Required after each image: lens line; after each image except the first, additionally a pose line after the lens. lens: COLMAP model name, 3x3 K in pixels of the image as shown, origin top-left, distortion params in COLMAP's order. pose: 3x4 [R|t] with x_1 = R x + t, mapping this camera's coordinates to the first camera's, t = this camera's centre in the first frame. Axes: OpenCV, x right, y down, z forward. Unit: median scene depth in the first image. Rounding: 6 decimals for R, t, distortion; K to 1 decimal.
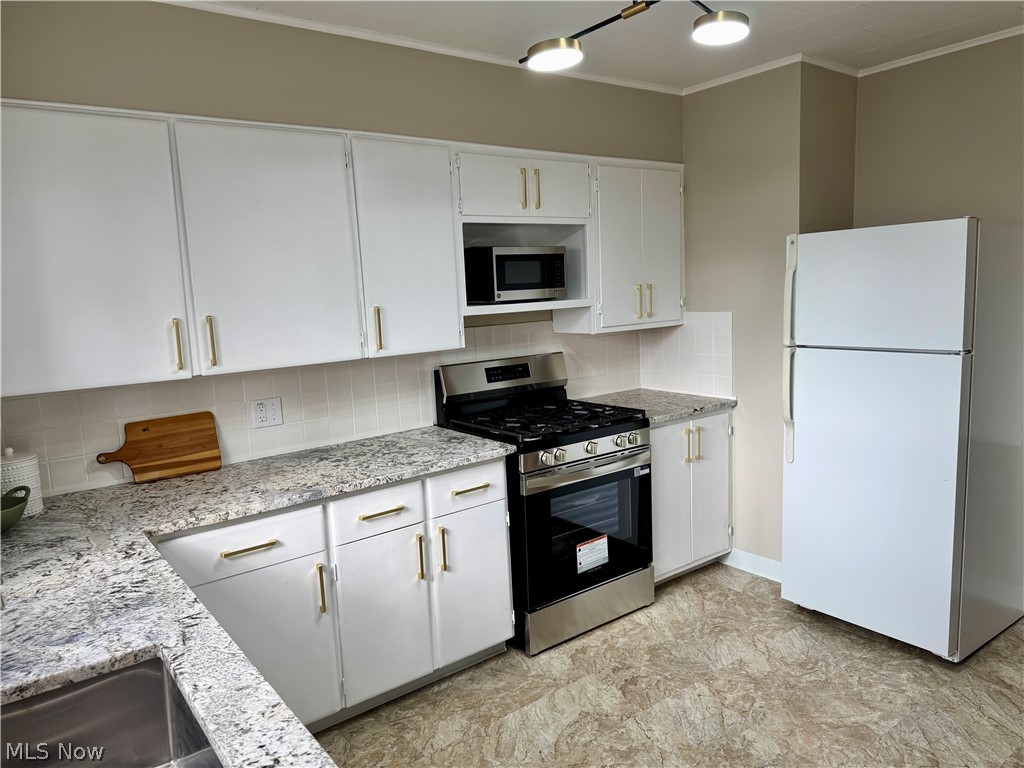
lens RADIAL K [[715.2, 0, 512.0], [0, 715.2, 384.0], [0, 0, 1]] dist [0.113631, -0.182174]
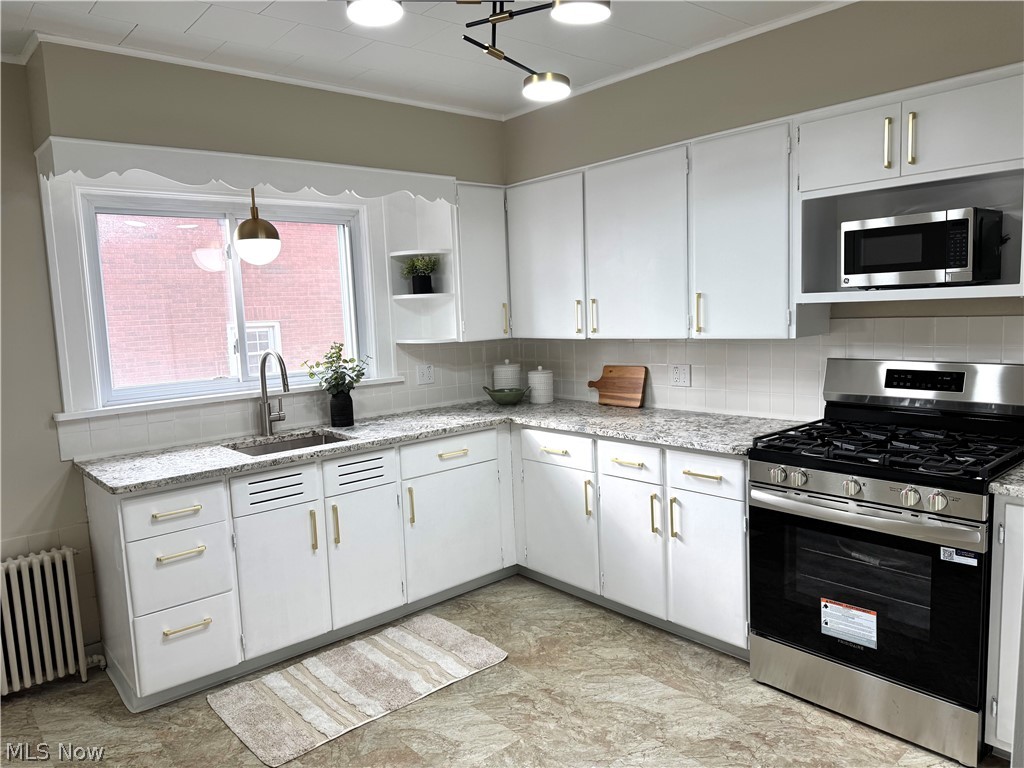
lens RADIAL K [[715.2, 0, 512.0], [0, 715.2, 384.0], [0, 0, 1]] dist [0.113631, -0.182174]
pose [[0.062904, 0.152087, -0.986363, 0.984466], [-0.092276, 0.984973, 0.145988, -0.113095], [0.993745, 0.081834, 0.075992, 0.684697]]
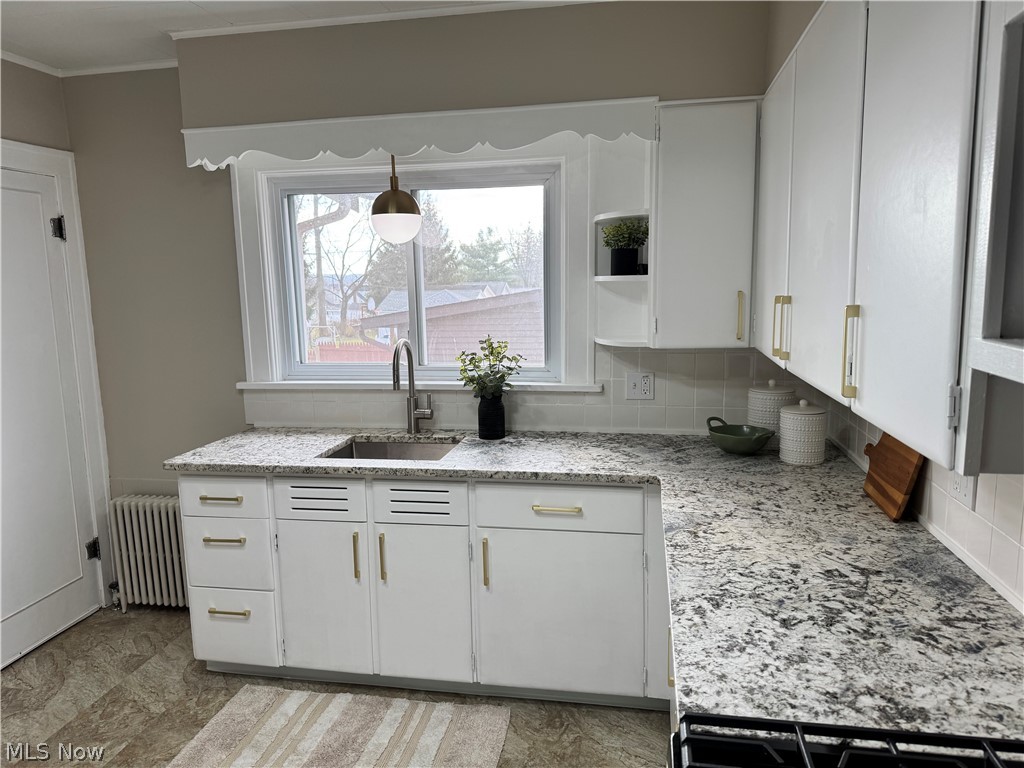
lens RADIAL K [[715.2, 0, 512.0], [0, 715.2, 384.0], [0, 0, 1]] dist [0.113631, -0.182174]
pose [[-0.741197, 0.159383, -0.652093, 0.304215], [-0.032617, 0.961707, 0.272132, -0.191782], [0.670495, 0.222973, -0.707615, 1.280938]]
